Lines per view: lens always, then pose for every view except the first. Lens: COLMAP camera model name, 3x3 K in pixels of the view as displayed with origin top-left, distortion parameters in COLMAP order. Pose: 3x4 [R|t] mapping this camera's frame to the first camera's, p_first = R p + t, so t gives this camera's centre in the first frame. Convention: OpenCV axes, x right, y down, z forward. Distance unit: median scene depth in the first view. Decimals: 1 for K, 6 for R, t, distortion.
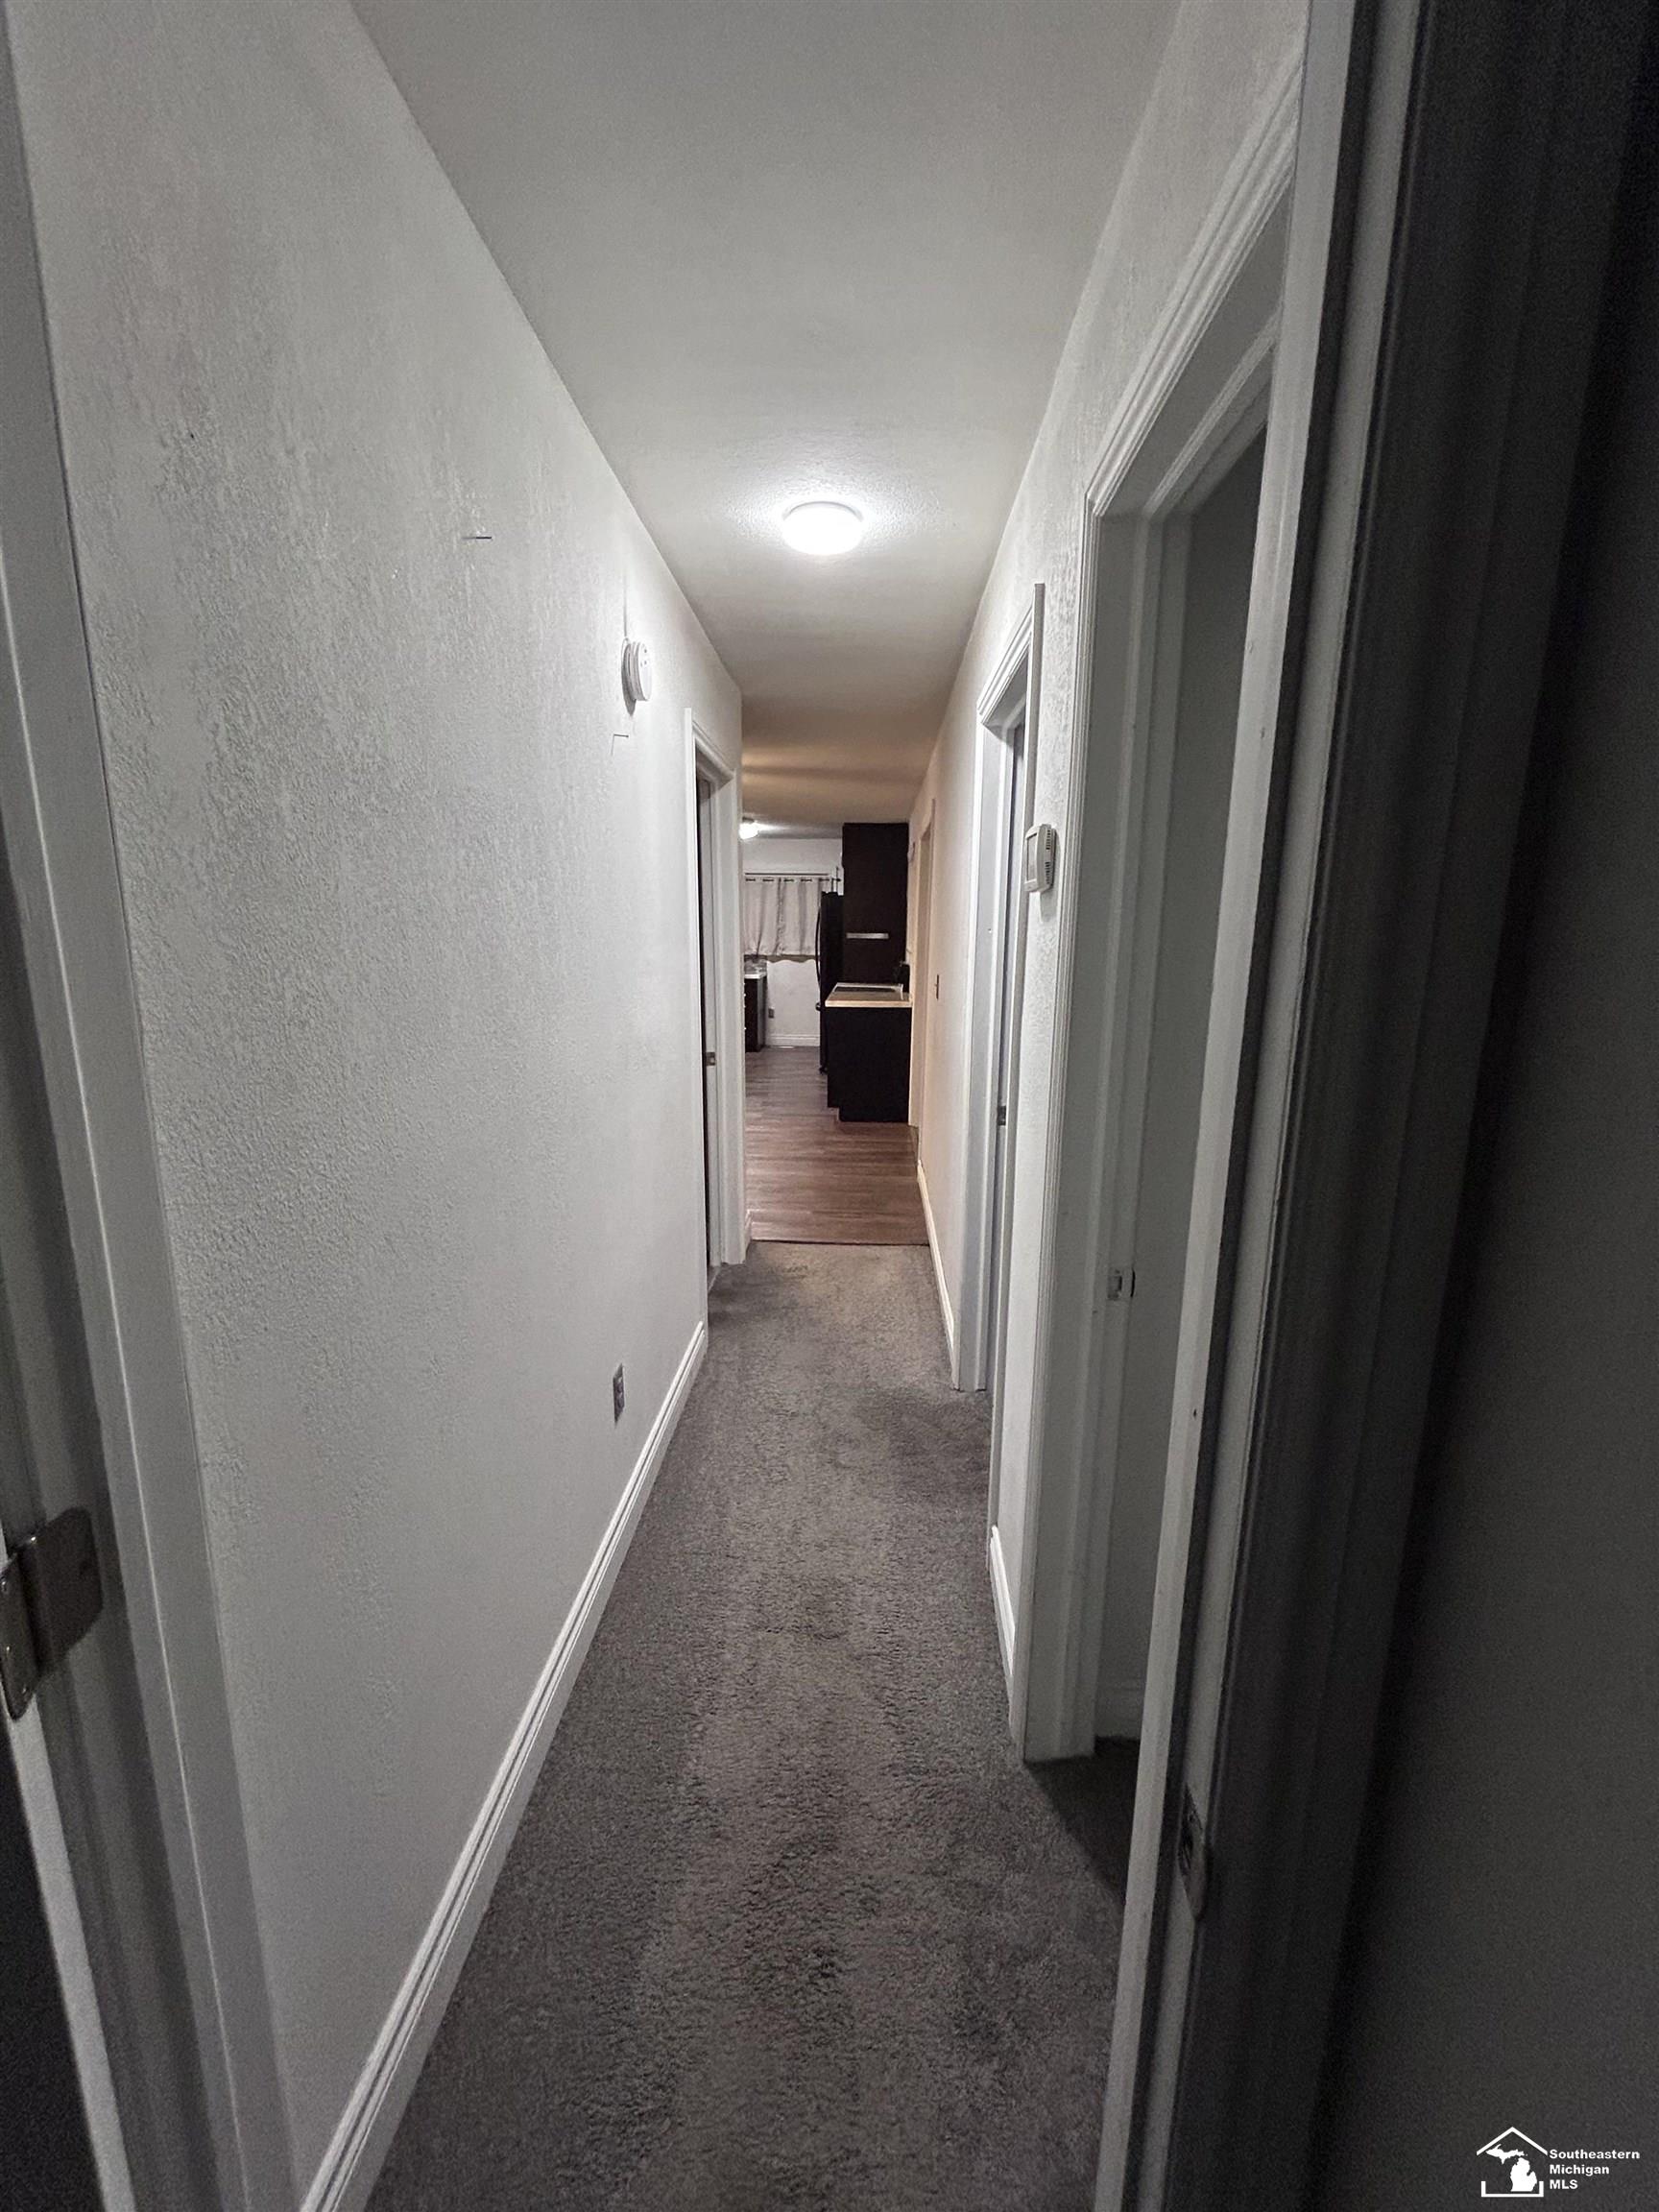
lens RADIAL K [[887.8, 0, 828.9], [0, 887.8, 1108.0], [0, 0, 1]] dist [-0.004071, 0.000559]
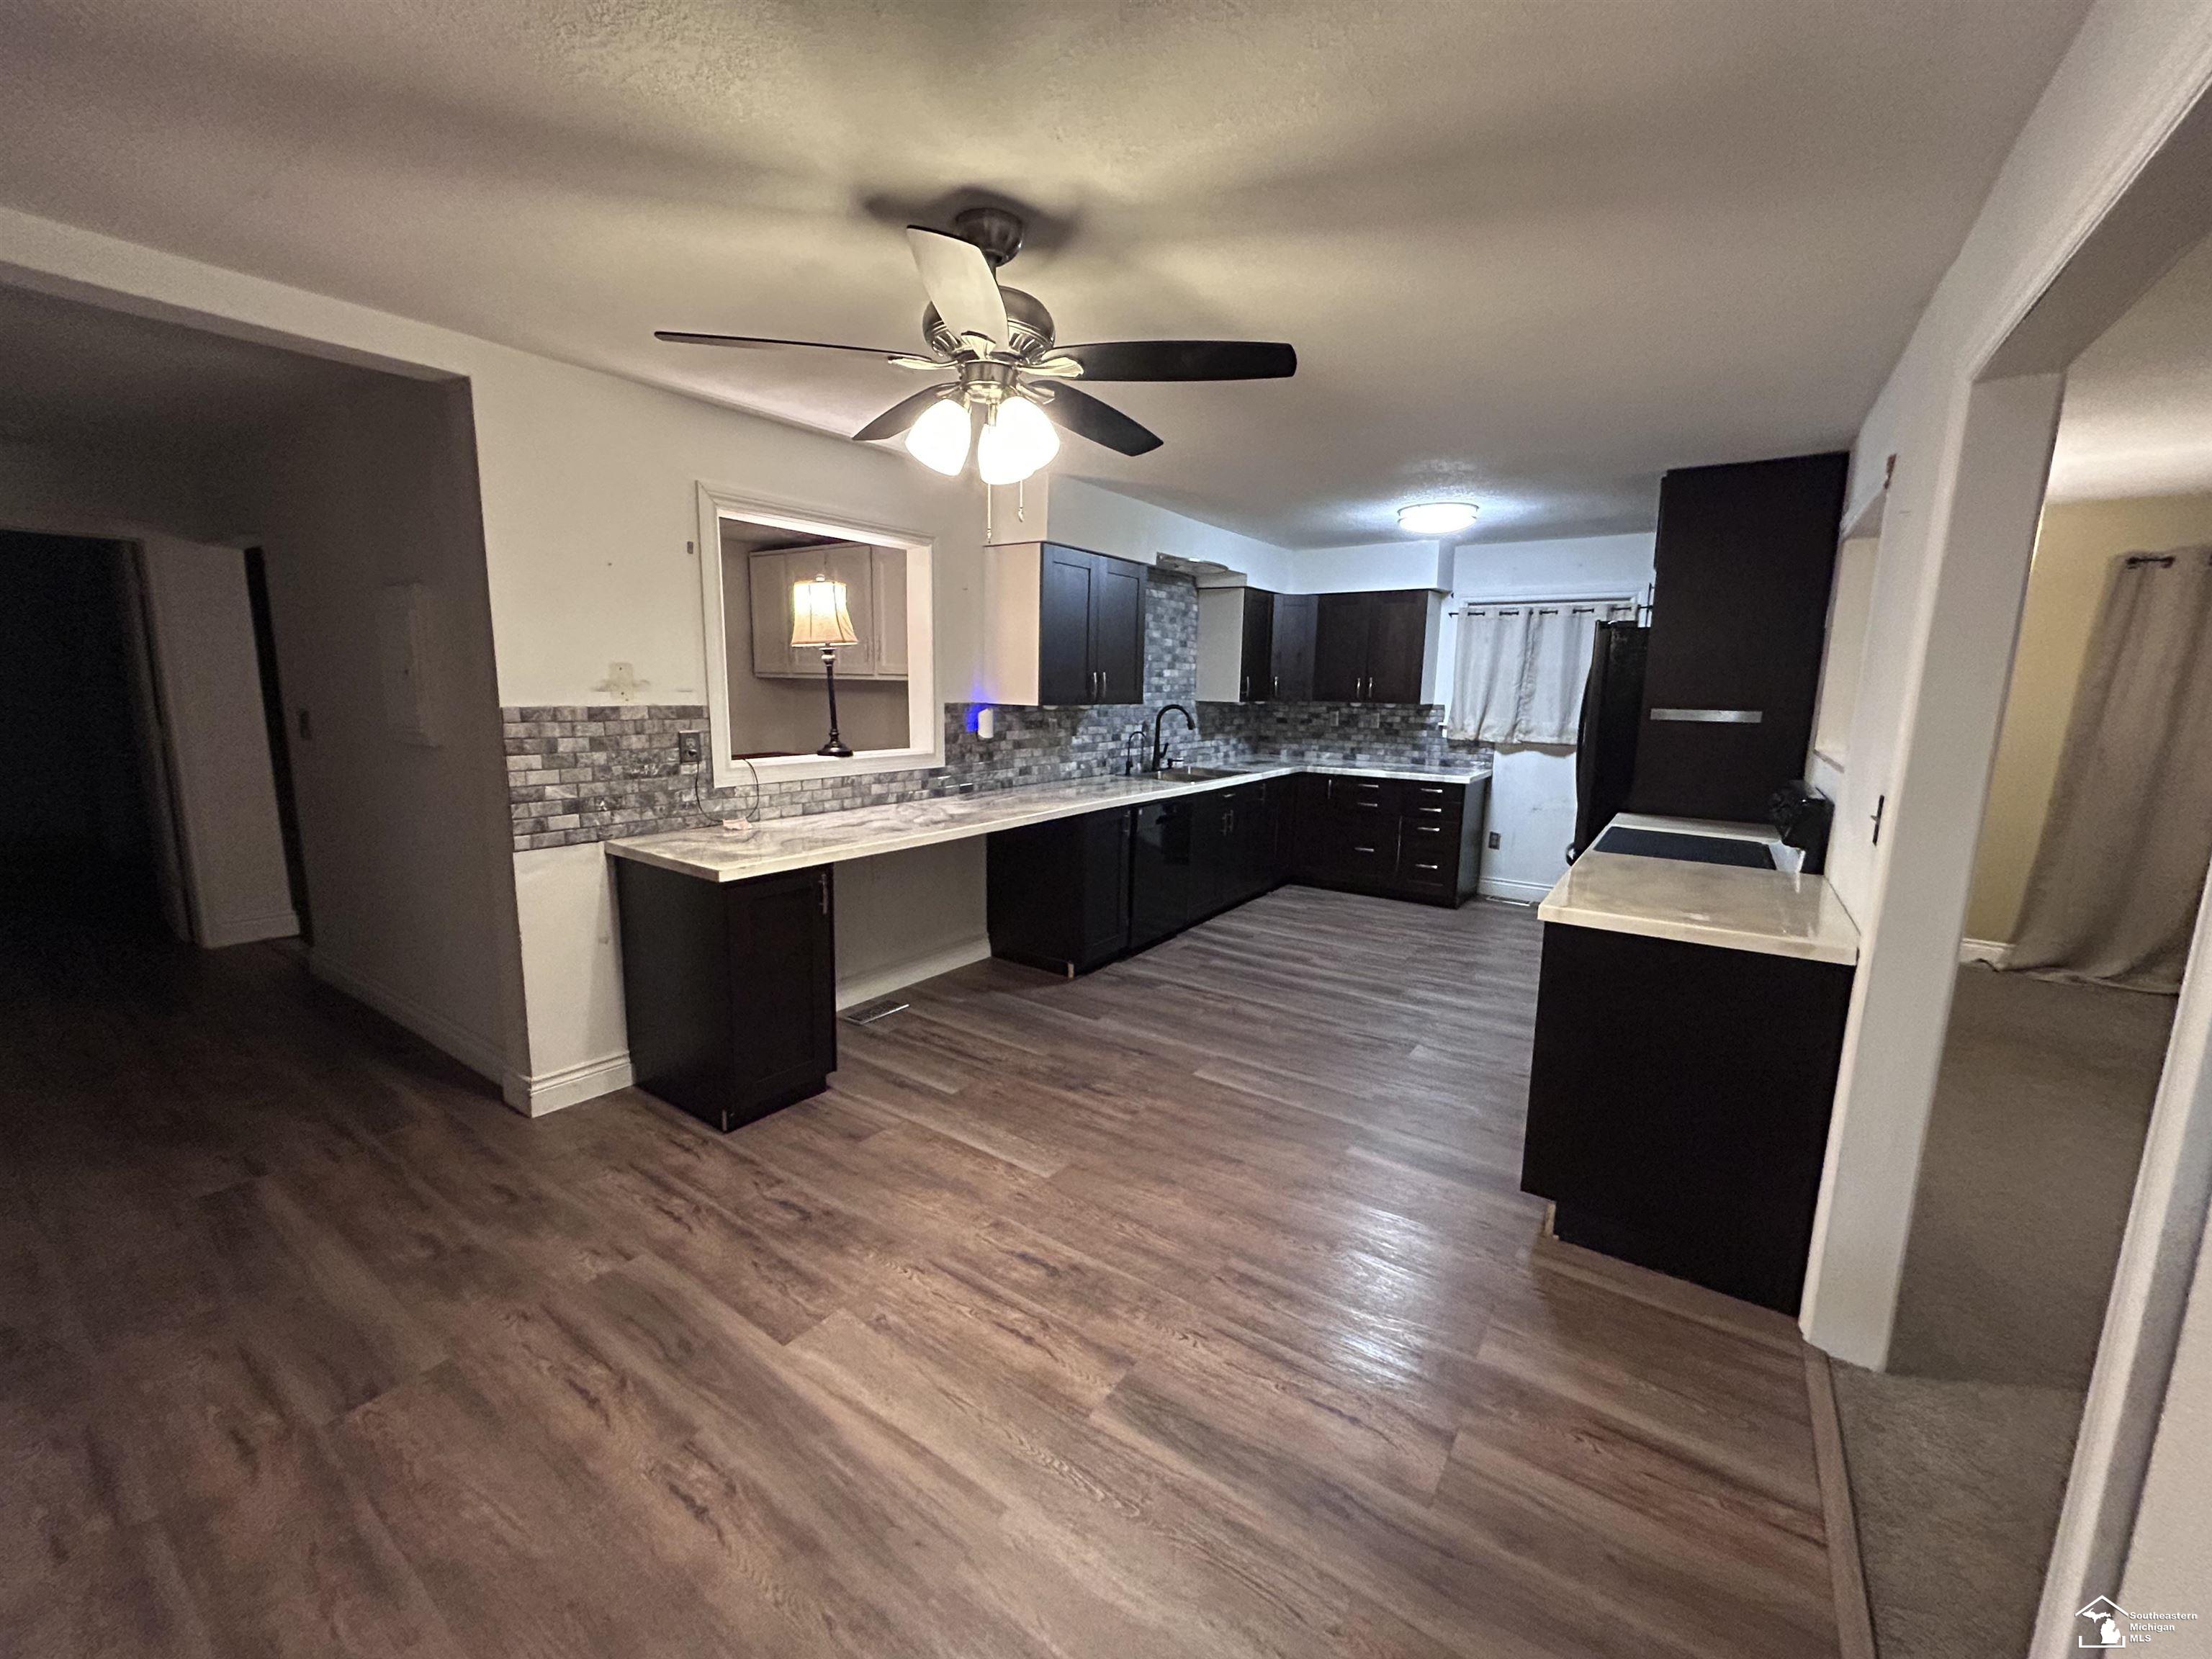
lens RADIAL K [[887.8, 0, 1089.6], [0, 887.8, 829.5], [0, 0, 1]] dist [-0.004071, 0.000559]
pose [[0.844995, 0.085692, -0.527865, 0.017858], [-0.110682, 0.993729, -0.015858, -0.077724], [0.523196, 0.071825, 0.849180, 0.377857]]
